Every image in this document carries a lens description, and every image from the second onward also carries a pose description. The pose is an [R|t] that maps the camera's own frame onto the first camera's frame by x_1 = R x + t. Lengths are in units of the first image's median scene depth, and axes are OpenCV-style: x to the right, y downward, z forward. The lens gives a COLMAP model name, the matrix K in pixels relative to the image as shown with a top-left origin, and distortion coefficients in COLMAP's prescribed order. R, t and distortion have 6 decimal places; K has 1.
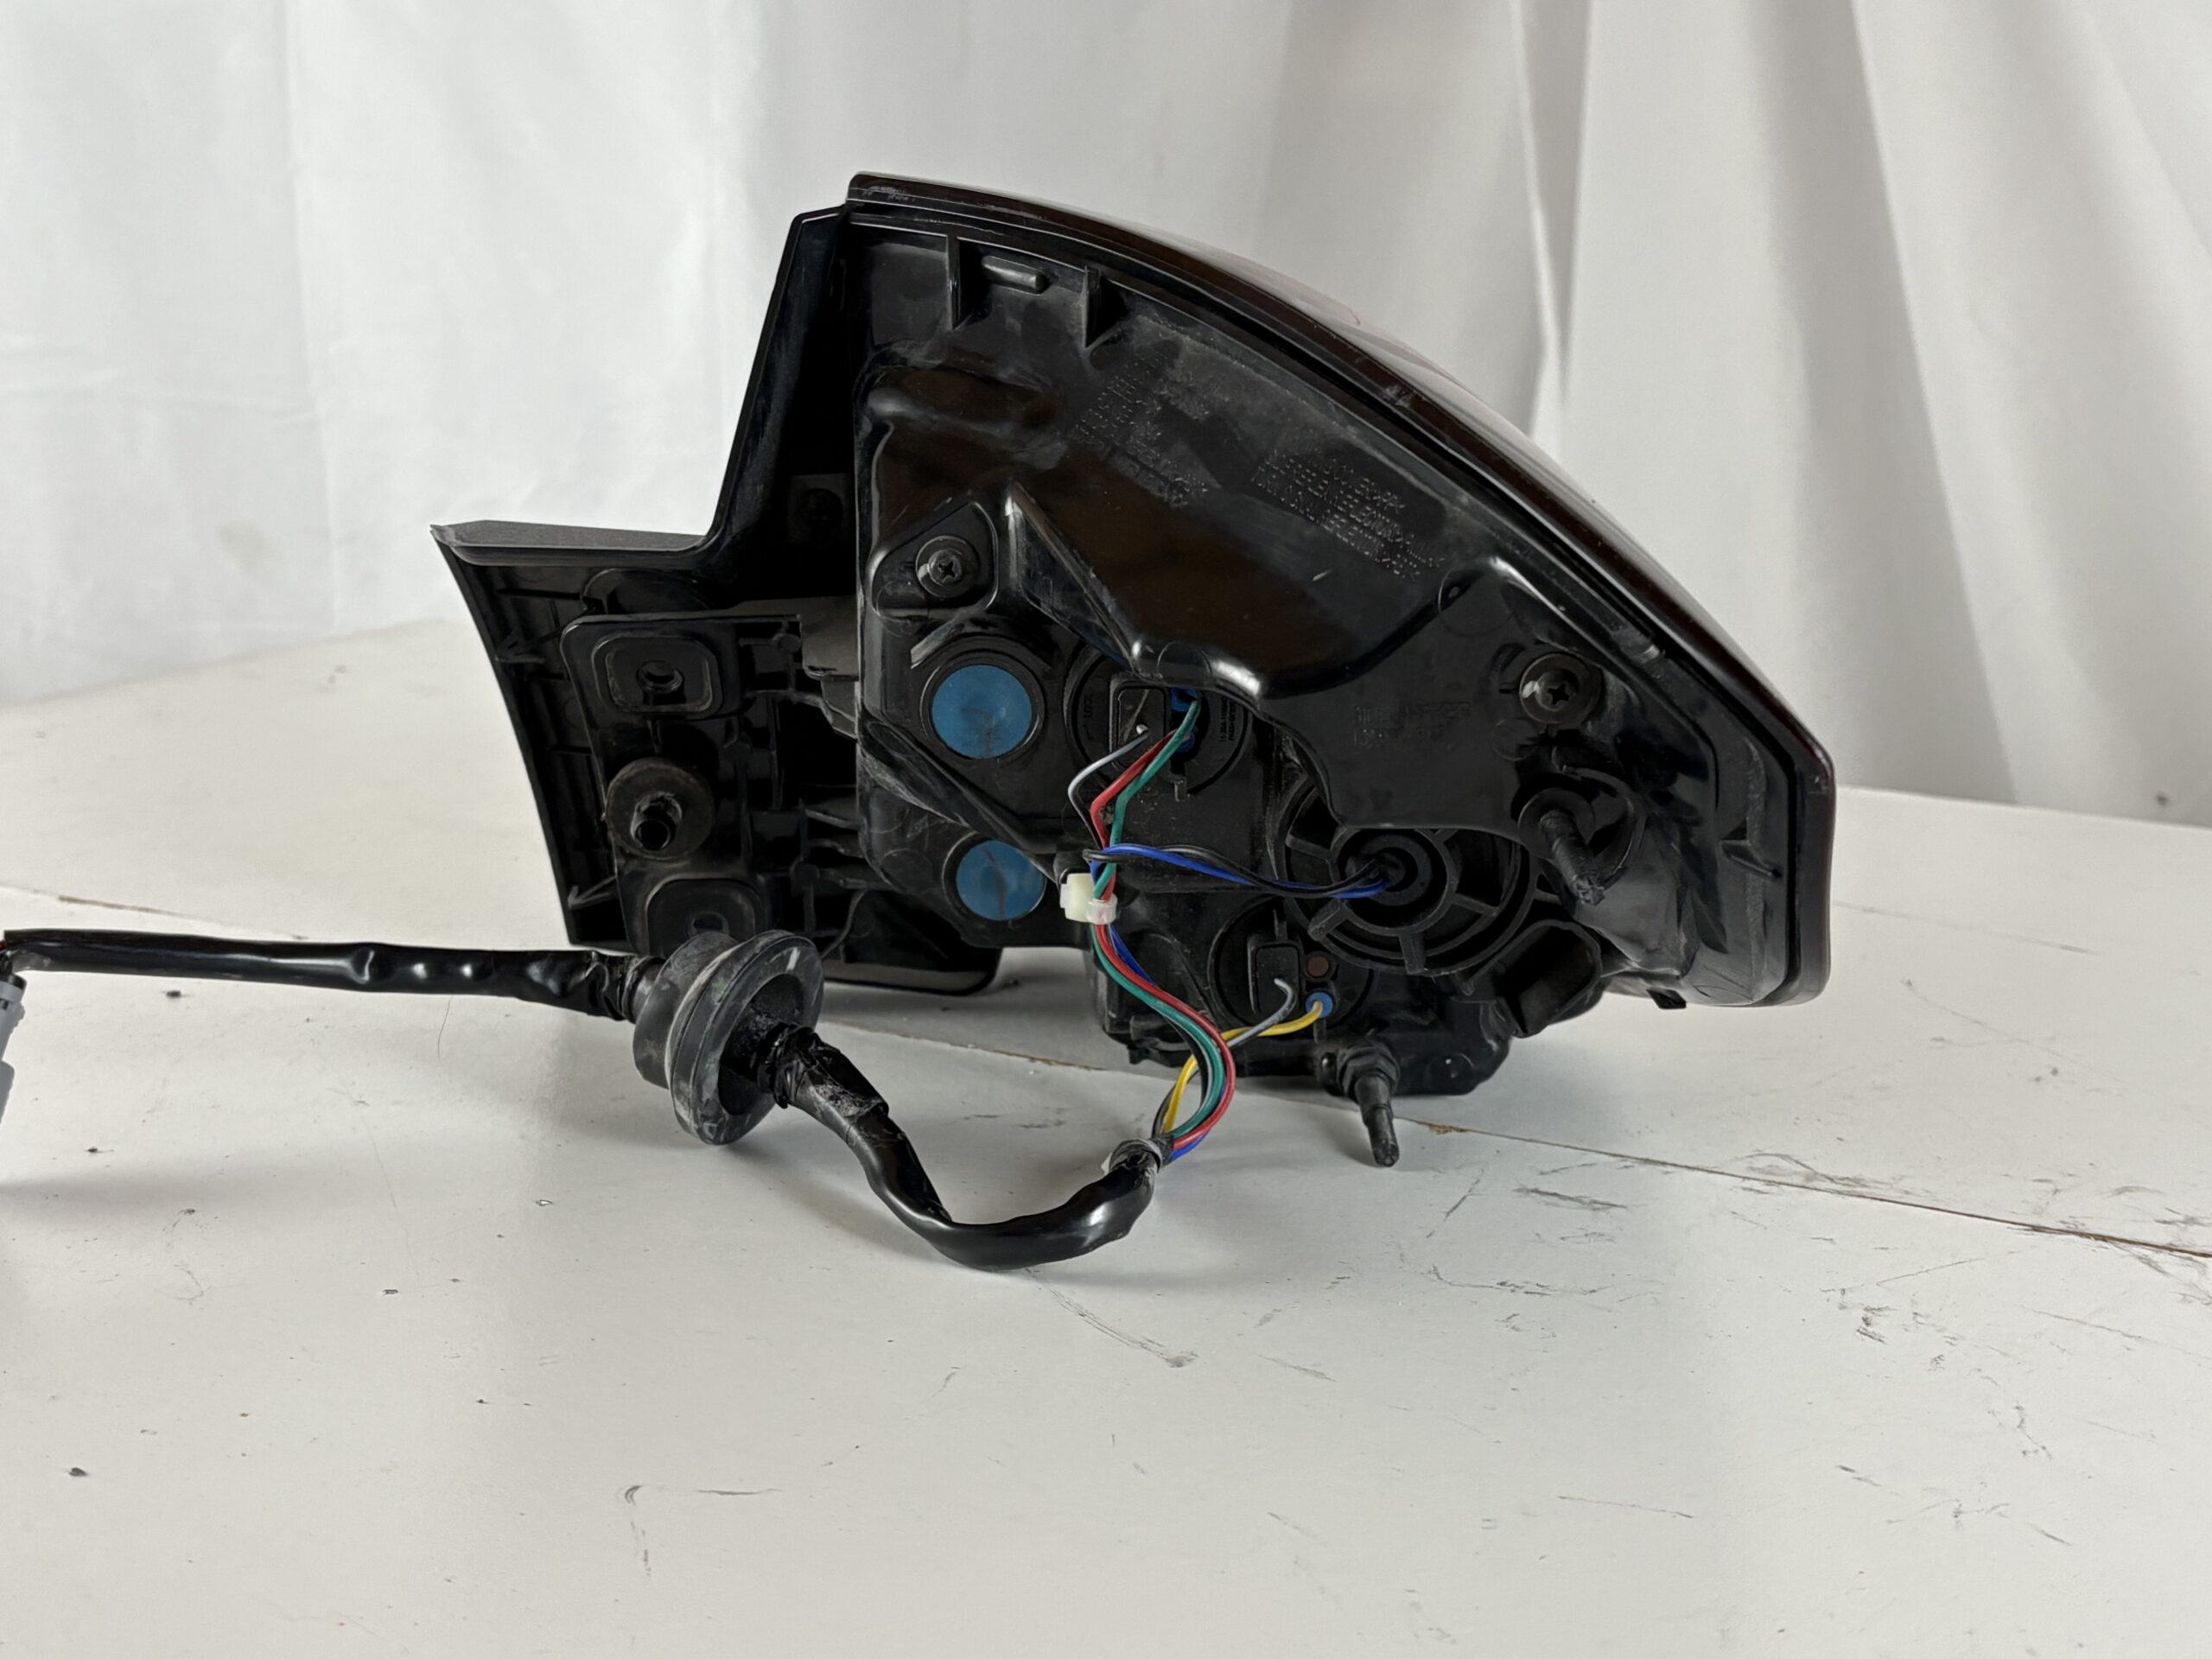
lens RADIAL K [[2995.6, 0, 1106.0], [0, 2995.6, 829.5], [0, 0, 1]] dist [0.079070, -0.005891]
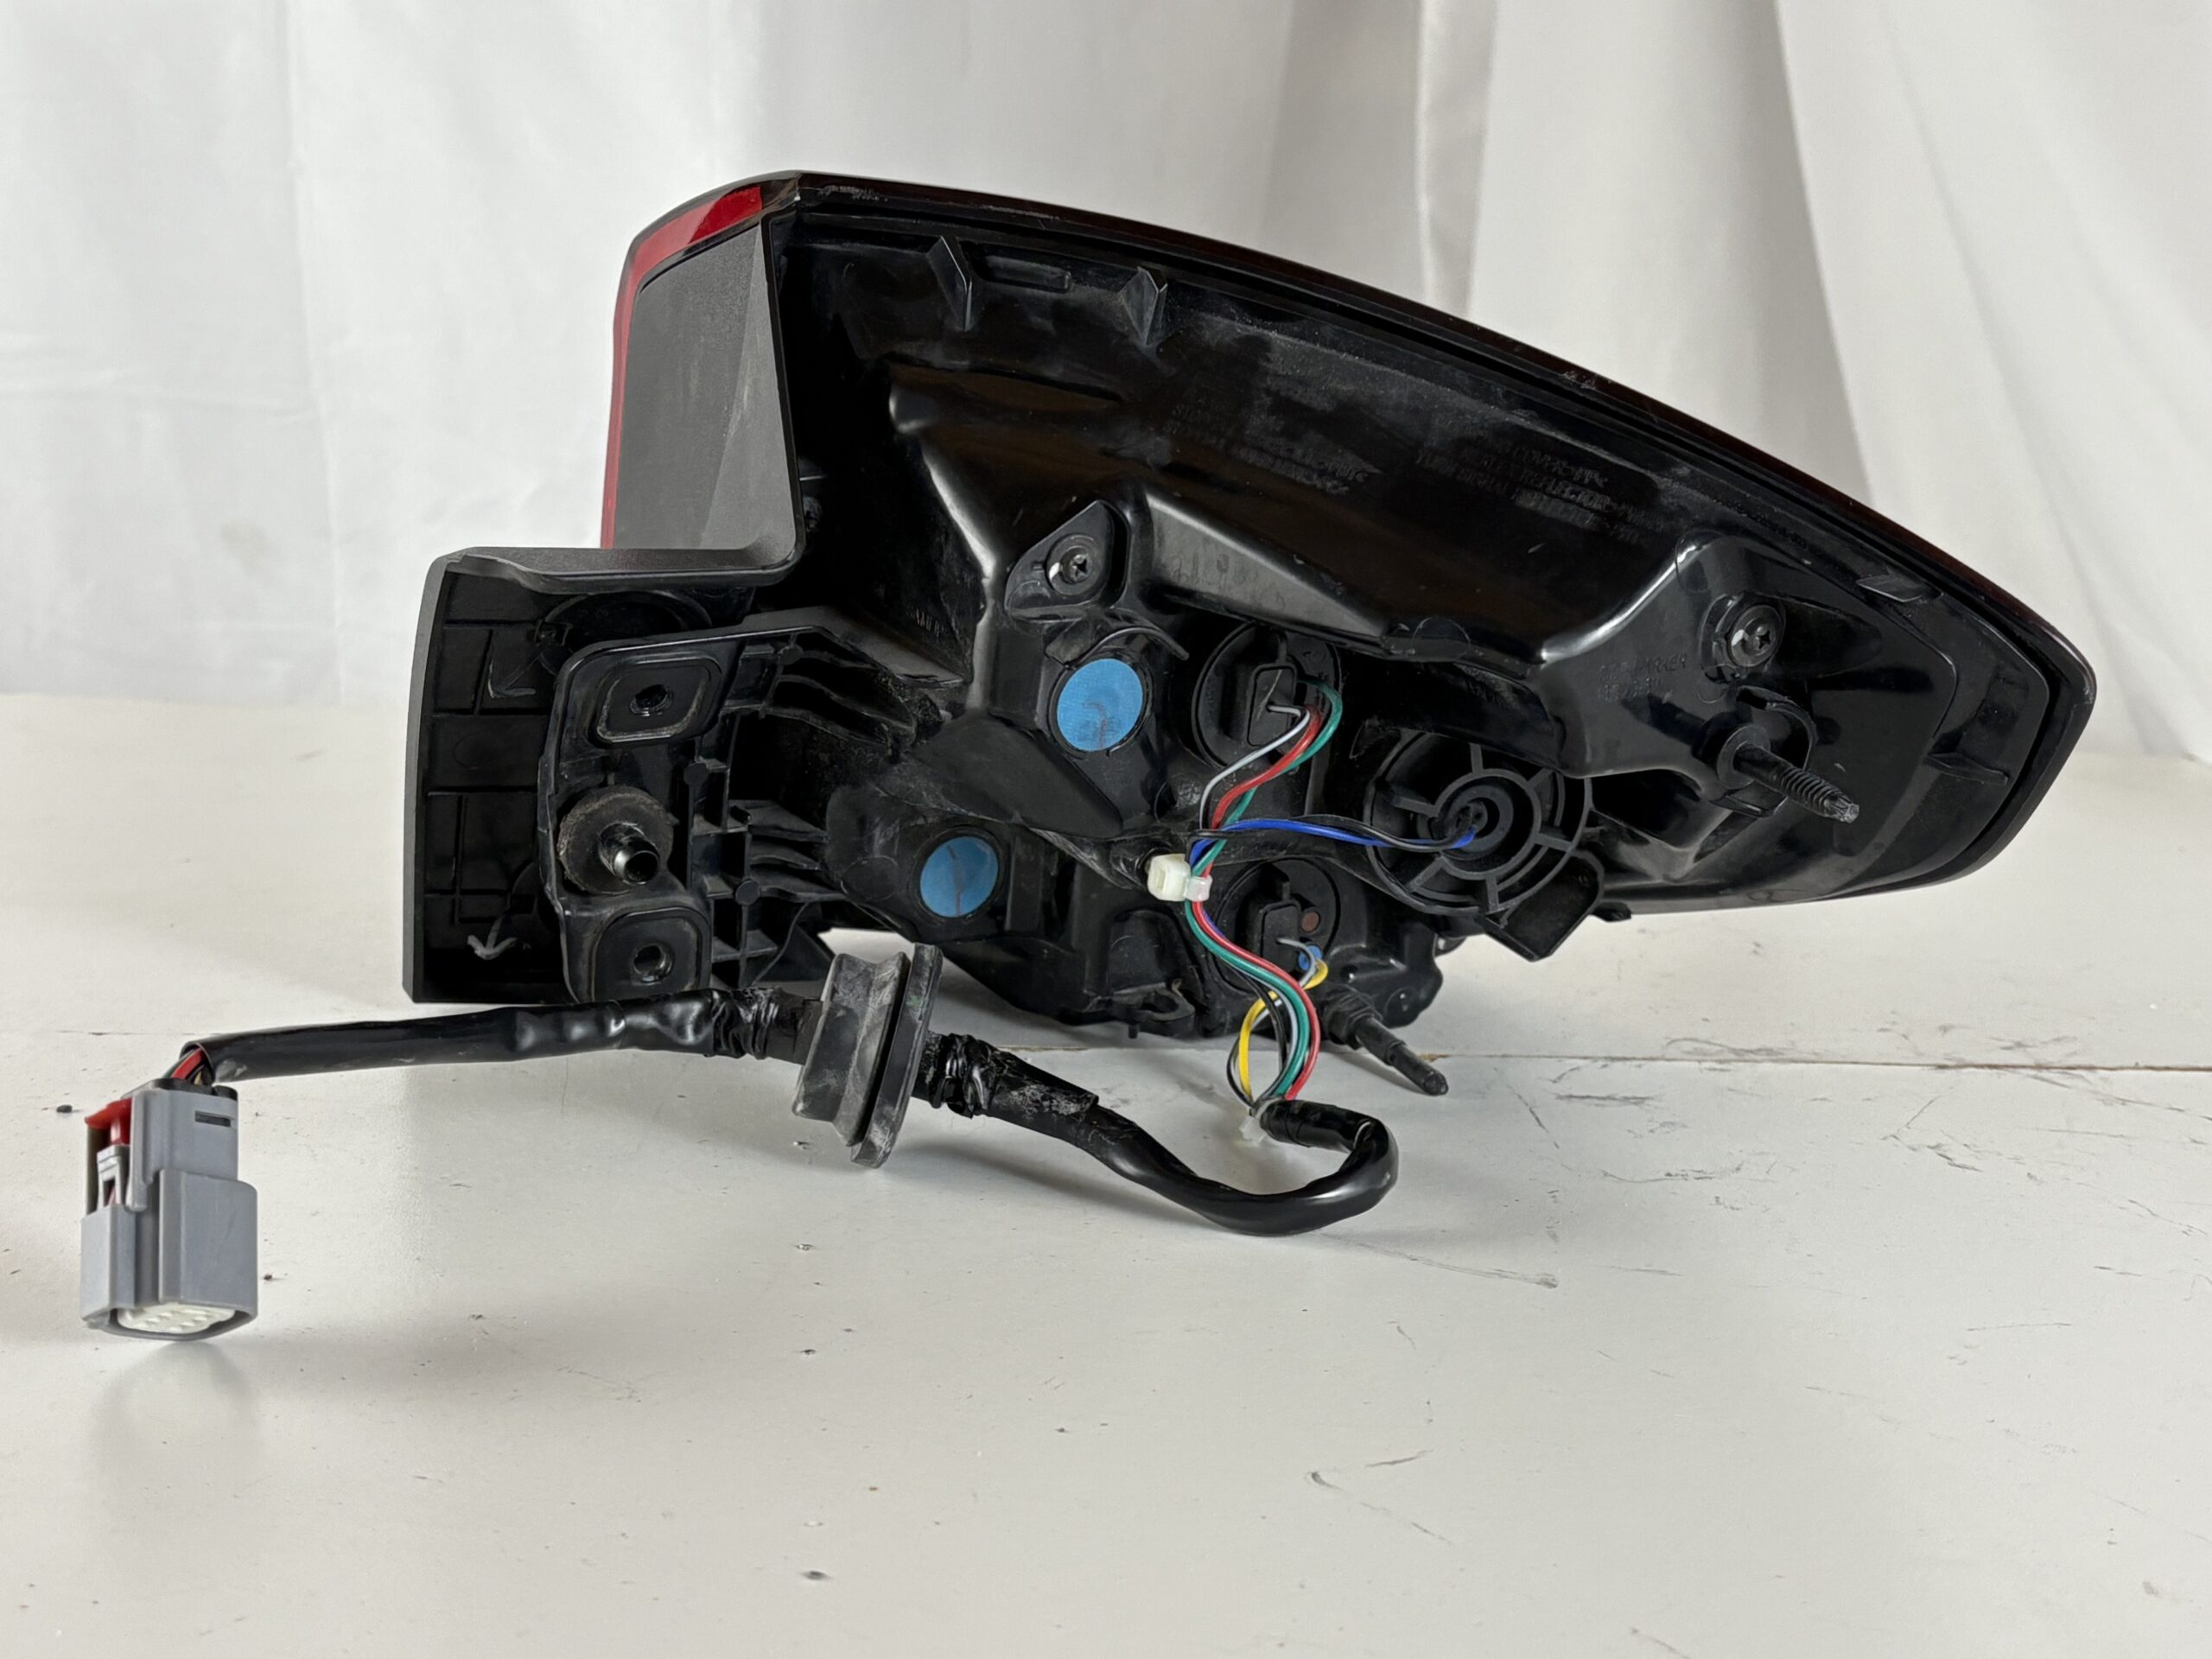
lens RADIAL K [[2913.5, 0, 1106.0], [0, 2913.5, 829.5], [0, 0, 1]] dist [0.104579, -0.025985]
pose [[0.883654, -0.097352, 0.457906, -0.517490], [0.094374, 0.995101, 0.029441, -0.026850], [-0.458529, 0.017199, 0.888513, 0.123518]]
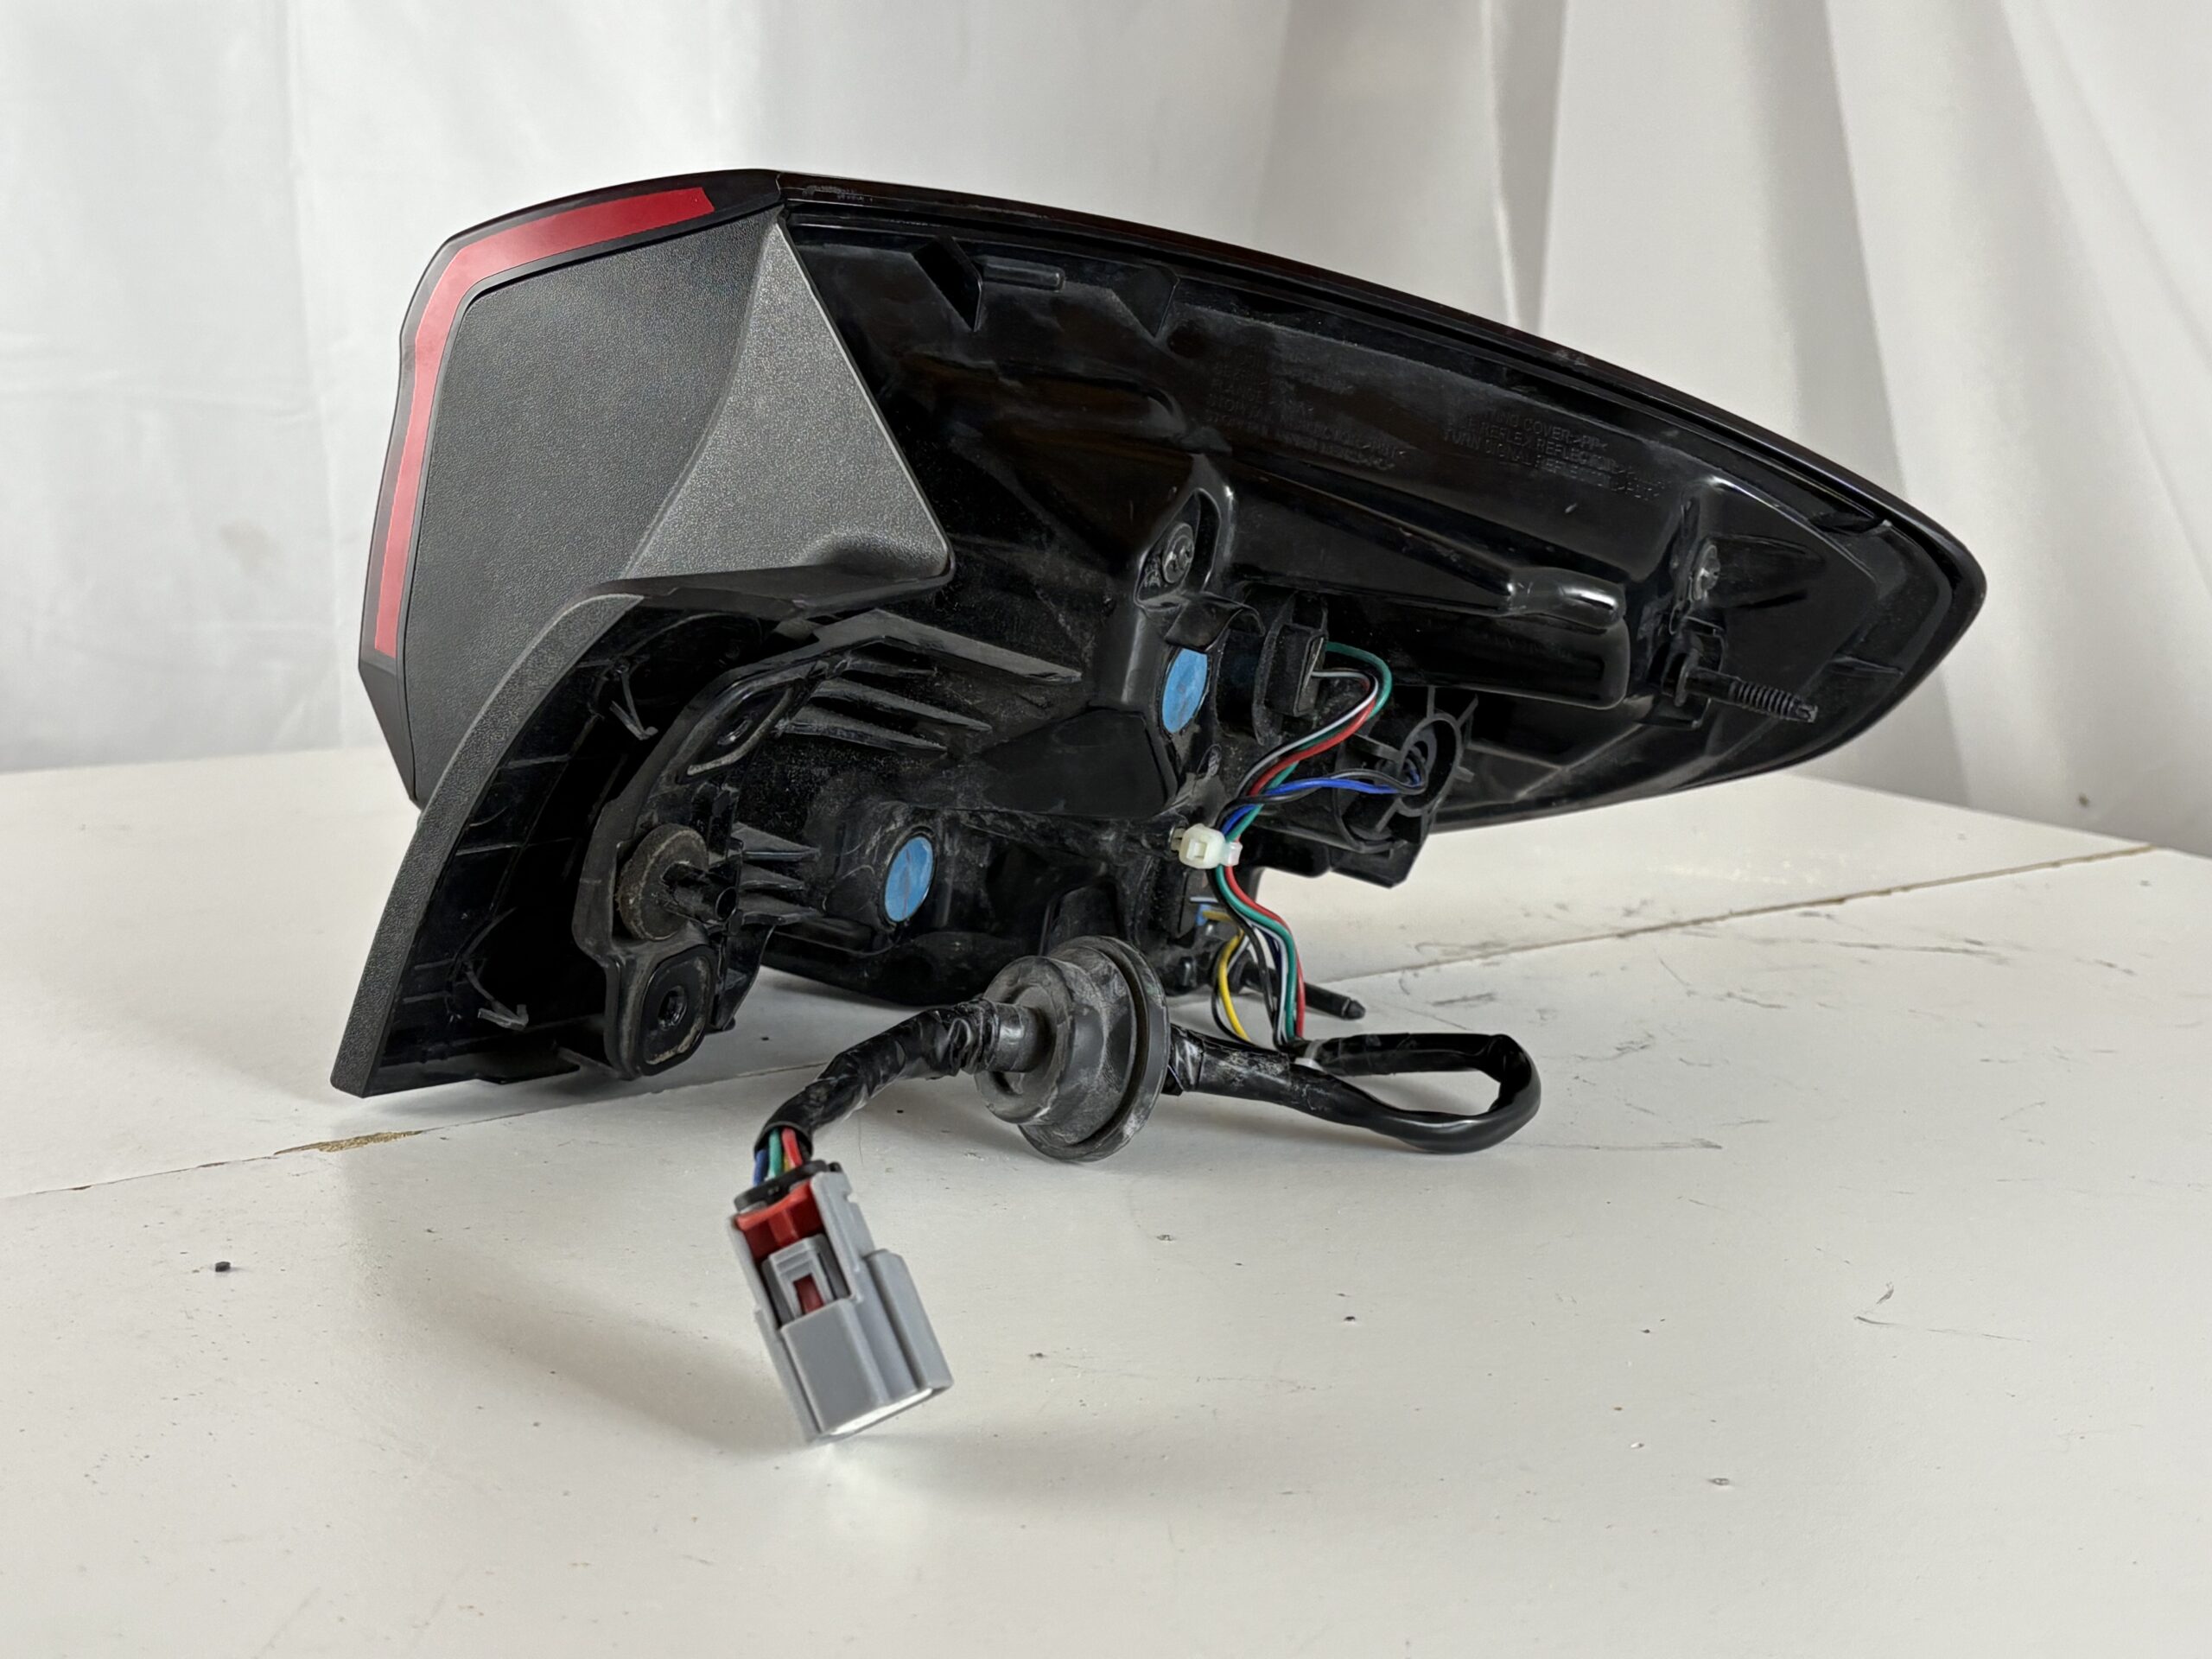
lens RADIAL K [[2913.5, 0, 1106.0], [0, 2913.5, 829.5], [0, 0, 1]] dist [0.104579, -0.025985]
pose [[0.498618, -0.190769, 0.845569, -0.973278], [0.176875, 0.977350, 0.116199, -0.118876], [-0.848584, 0.091621, 0.521066, 0.510864]]
